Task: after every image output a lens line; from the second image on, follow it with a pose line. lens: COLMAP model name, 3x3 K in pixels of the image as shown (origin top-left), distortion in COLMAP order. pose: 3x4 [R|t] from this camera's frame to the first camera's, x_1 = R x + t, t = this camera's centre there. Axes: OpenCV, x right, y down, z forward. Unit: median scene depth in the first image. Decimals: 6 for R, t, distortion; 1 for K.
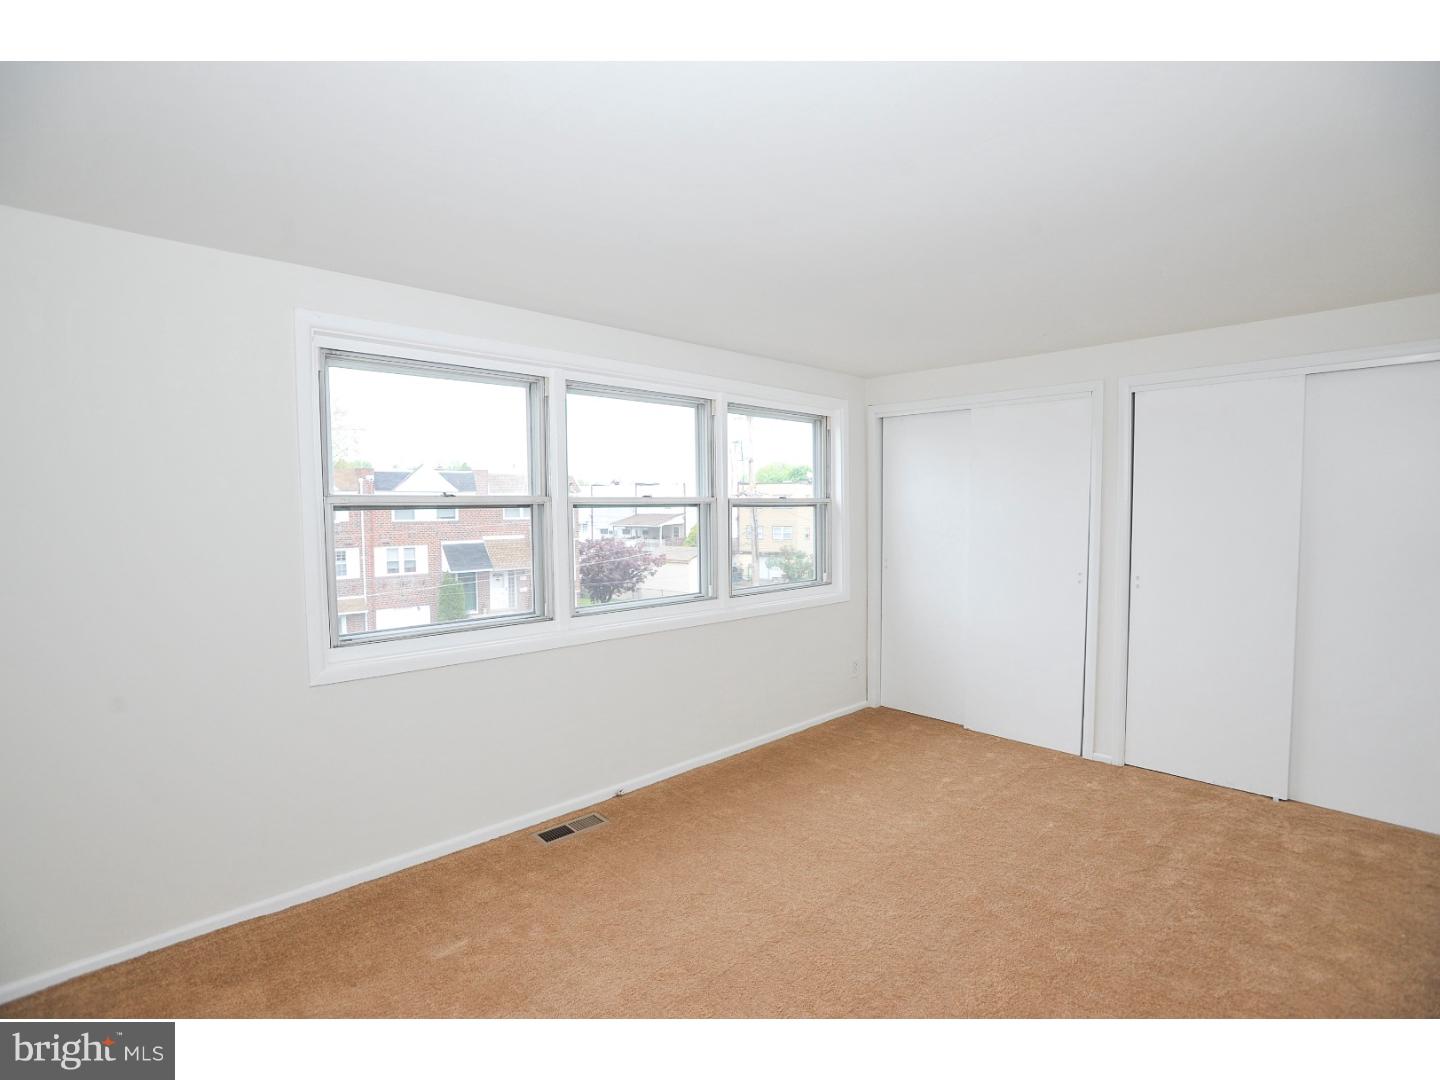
lens RADIAL K [[713.1, 0, 705.3], [0, 713.1, 534.5], [0, 0, 1]] dist [-0.058674, 0.023169]
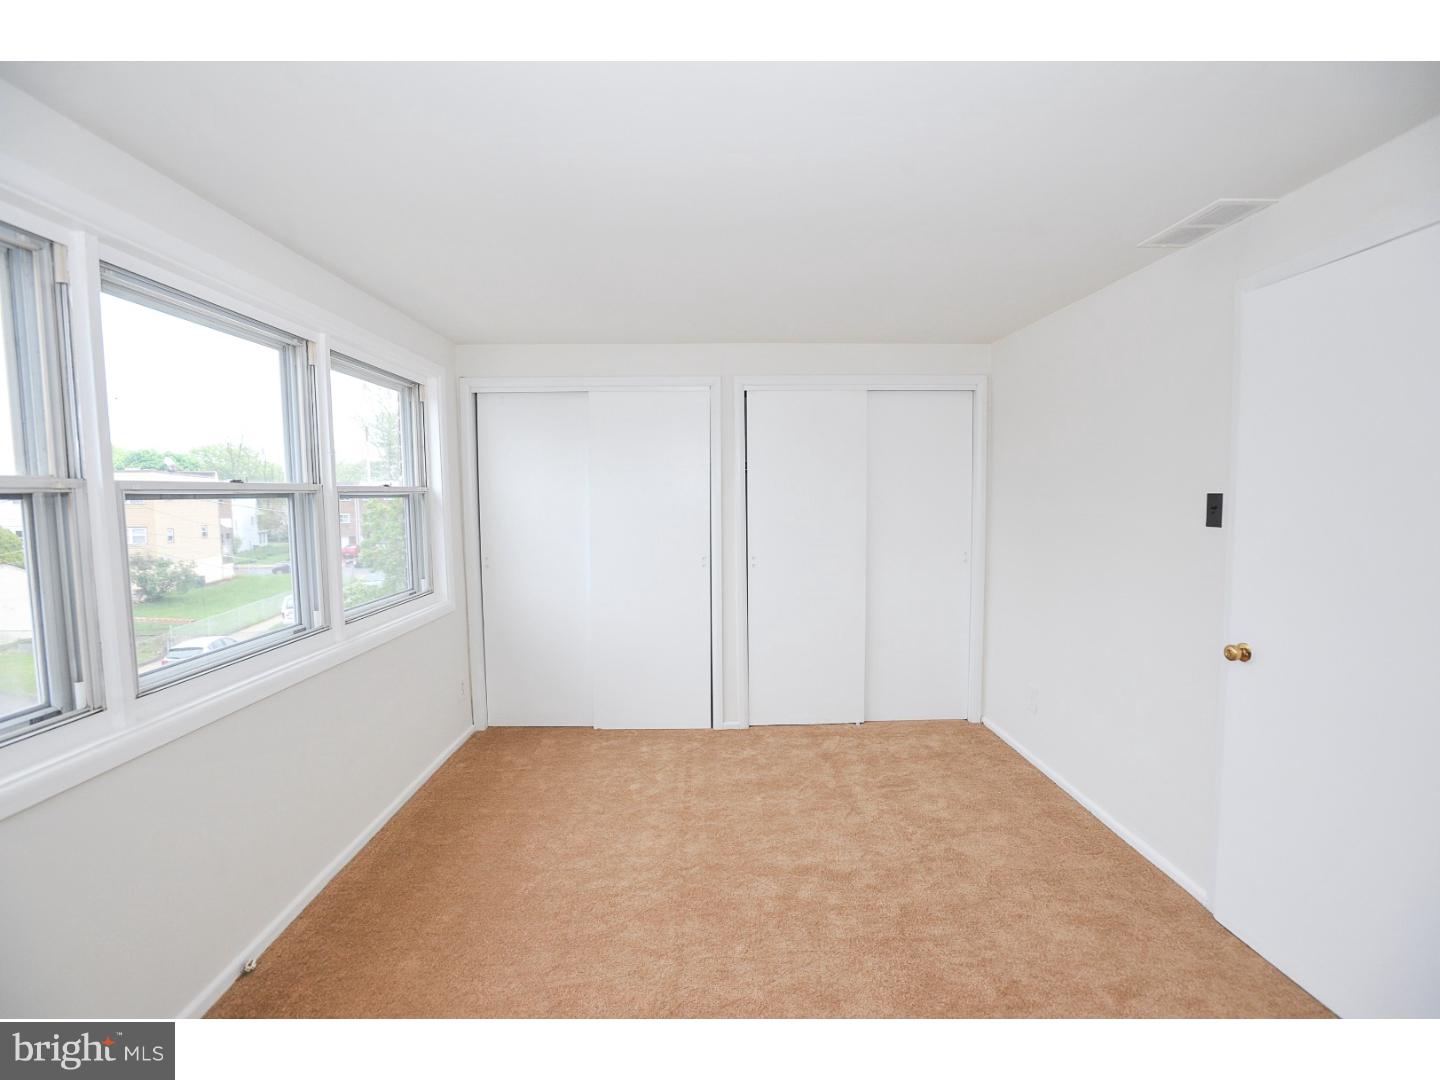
lens RADIAL K [[713.1, 0, 734.9], [0, 713.1, 536.1], [0, 0, 1]] dist [-0.058674, 0.023169]
pose [[0.657937, -0.046080, 0.751662, -0.255644], [0.036119, 0.998908, 0.029621, -0.007476], [-0.752207, 0.007660, 0.658883, 0.270968]]
